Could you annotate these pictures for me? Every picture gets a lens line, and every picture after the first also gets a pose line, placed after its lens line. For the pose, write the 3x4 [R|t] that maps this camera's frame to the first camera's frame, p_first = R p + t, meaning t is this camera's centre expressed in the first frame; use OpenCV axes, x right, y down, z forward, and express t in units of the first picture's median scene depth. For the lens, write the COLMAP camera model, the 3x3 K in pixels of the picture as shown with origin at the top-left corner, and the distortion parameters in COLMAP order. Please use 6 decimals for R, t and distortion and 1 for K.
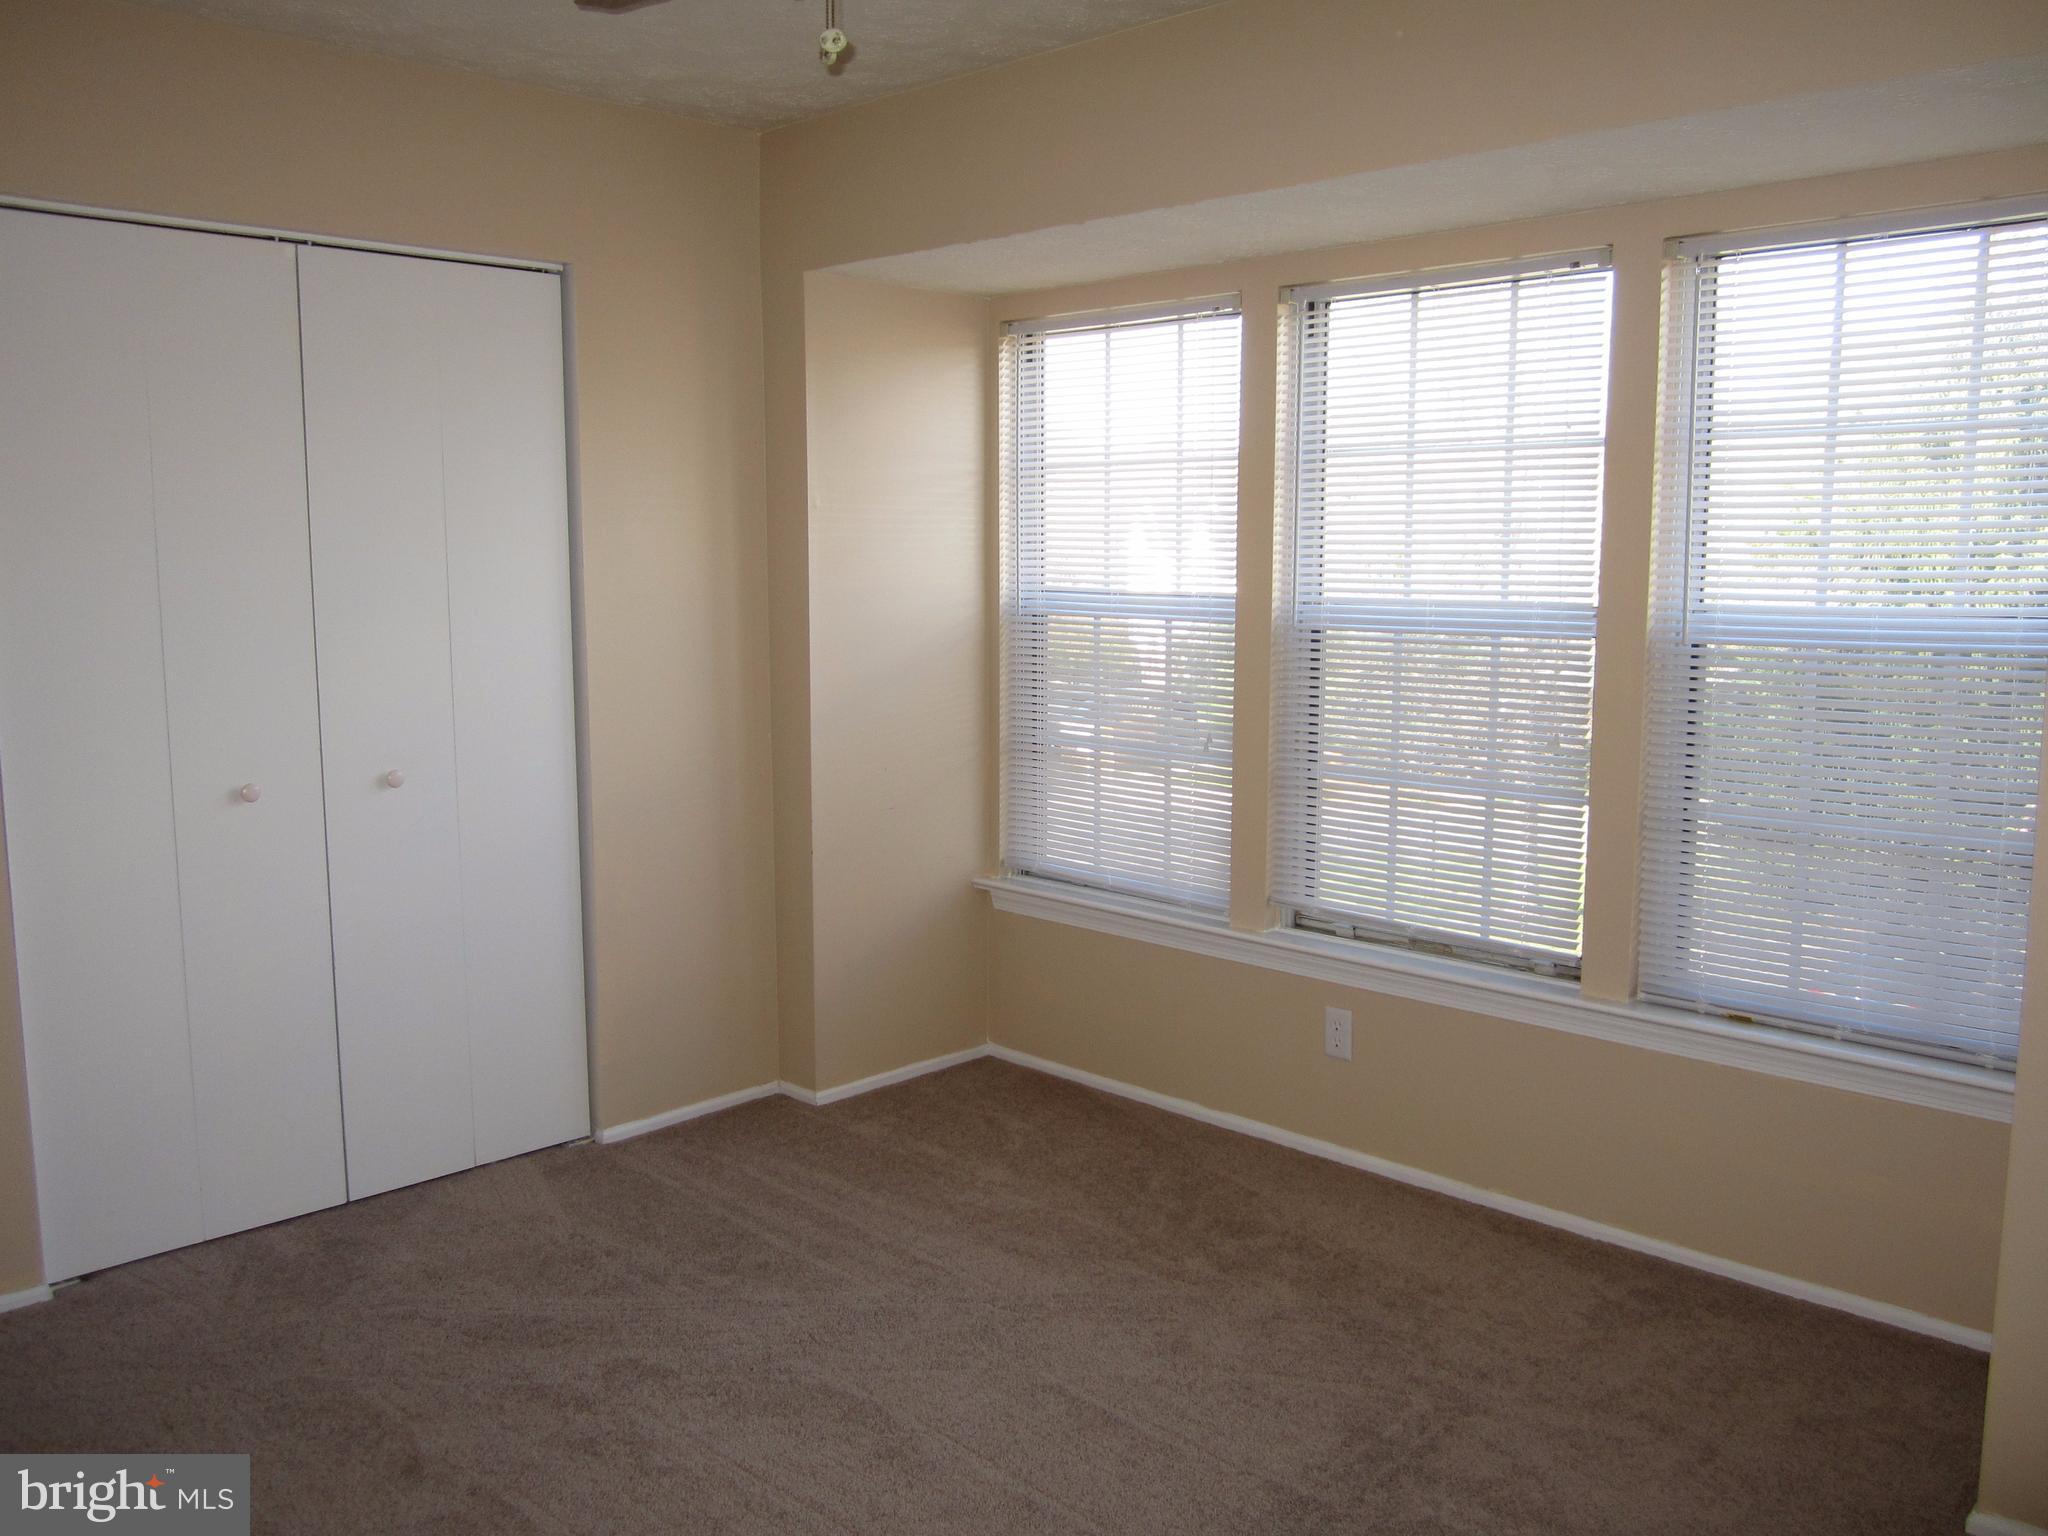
lens RADIAL K [[1648.1, 0, 1024.0], [0, 1648.1, 768.0], [0, 0, 1]] dist [-0.066684, 0.020671]
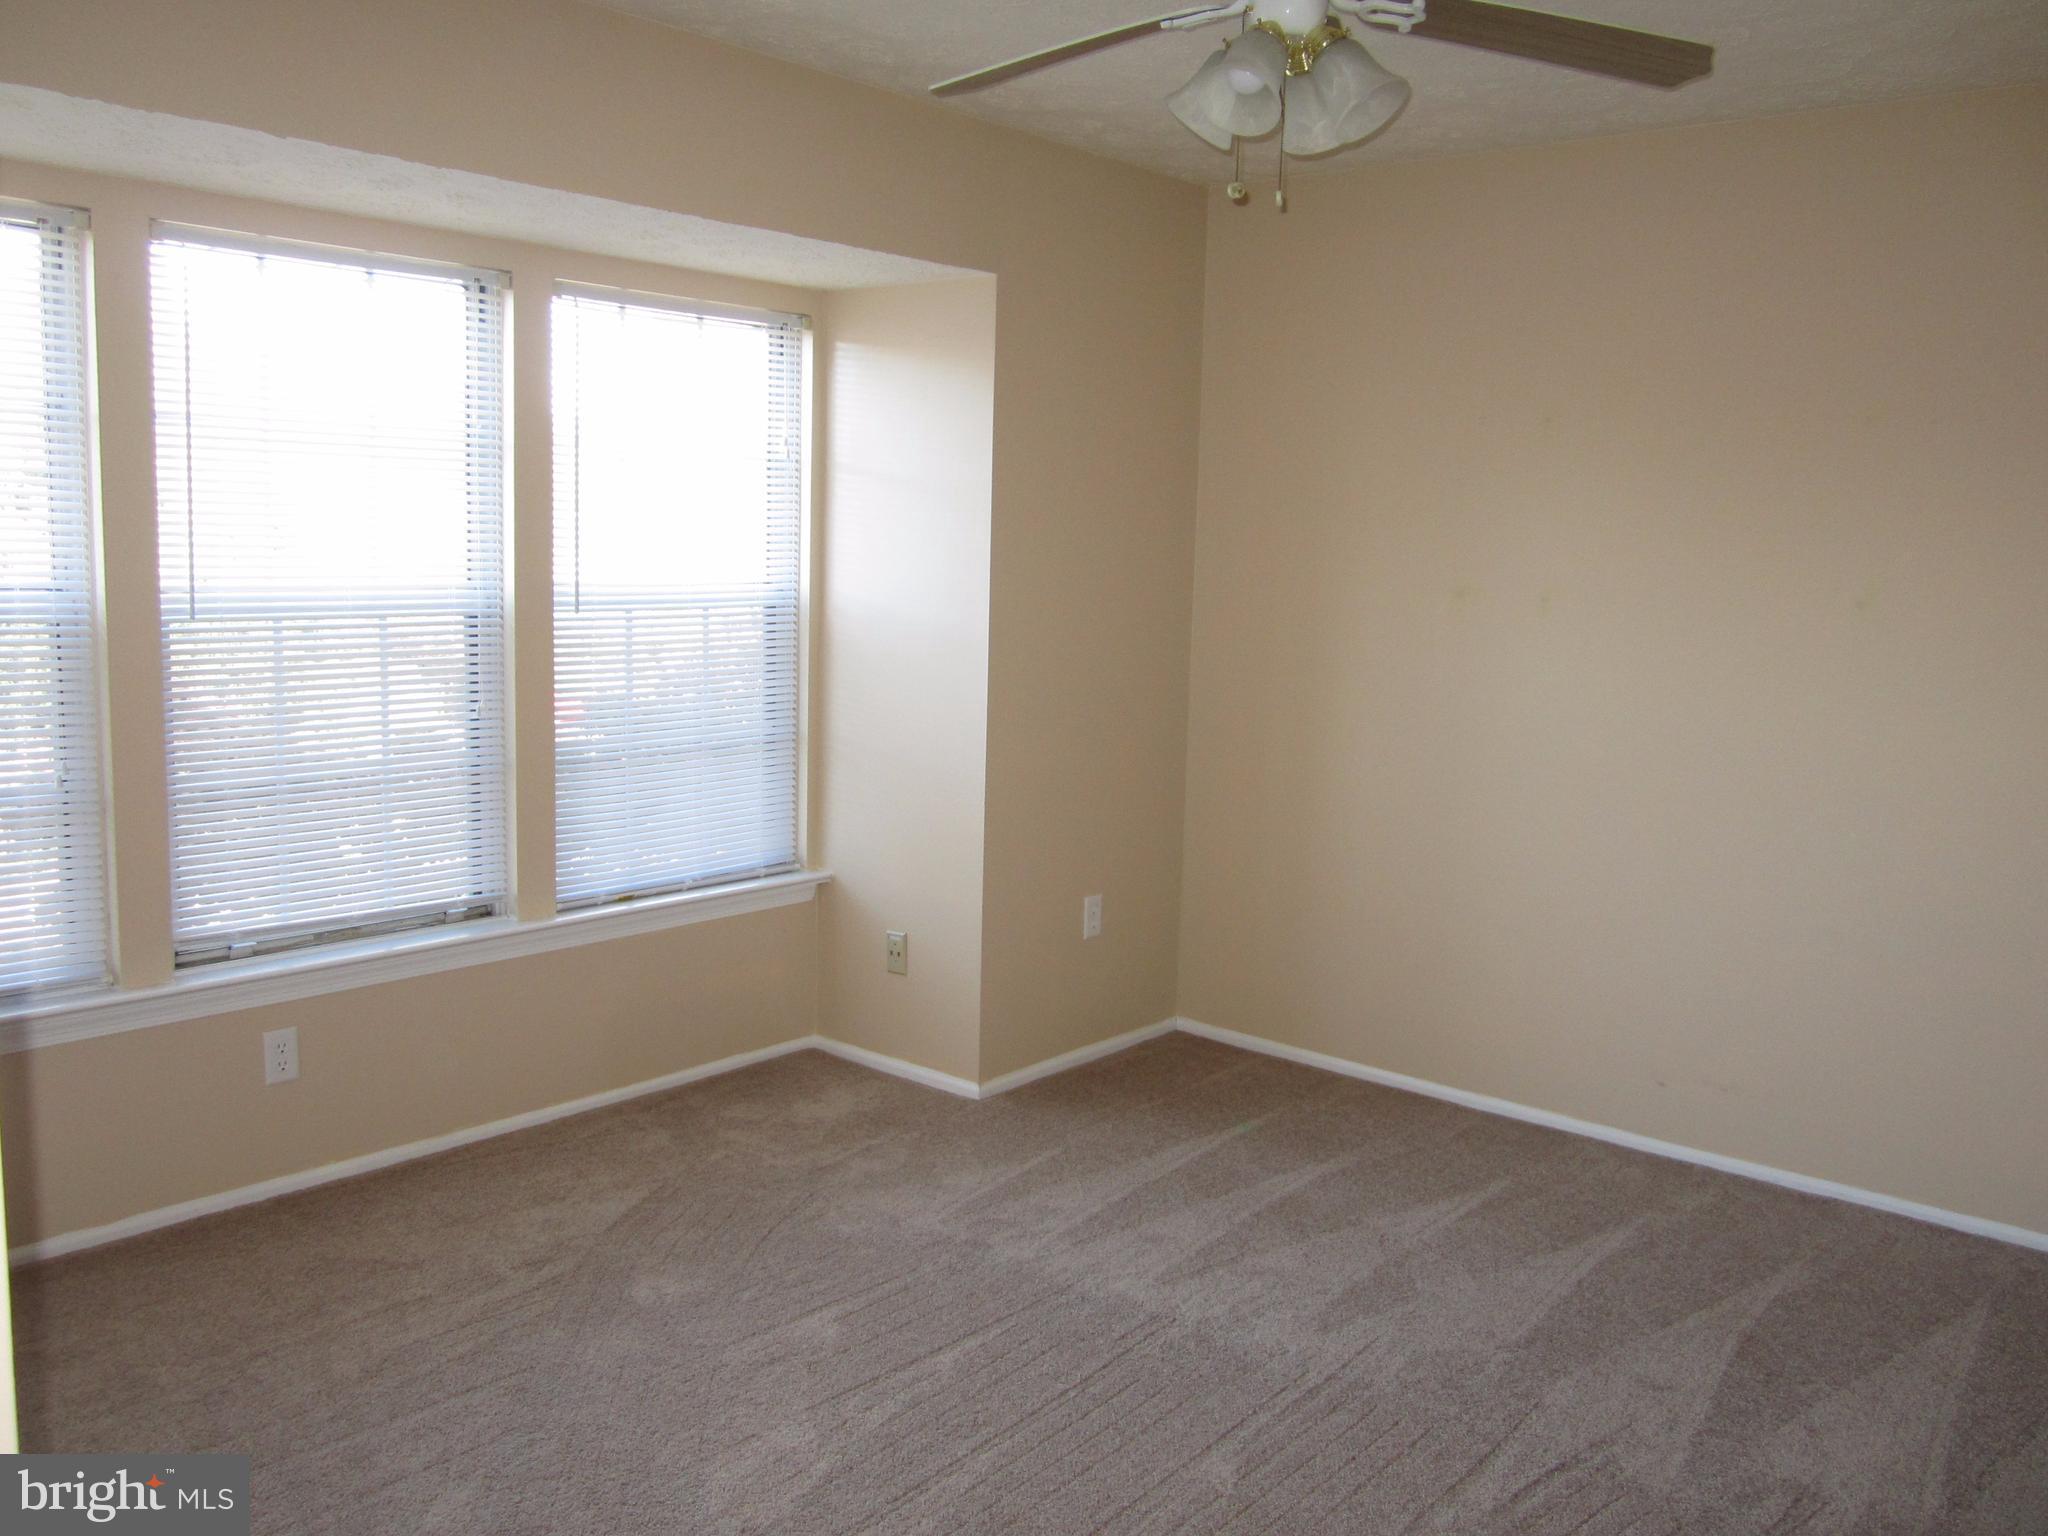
lens RADIAL K [[1648.1, 0, 1024.0], [0, 1648.1, 768.0], [0, 0, 1]] dist [-0.066684, 0.020671]
pose [[-0.057135, -0.131677, 0.989645, -0.773019], [0.109789, 0.984423, 0.137321, -0.084050], [-0.992311, 0.116498, -0.041789, 0.649470]]
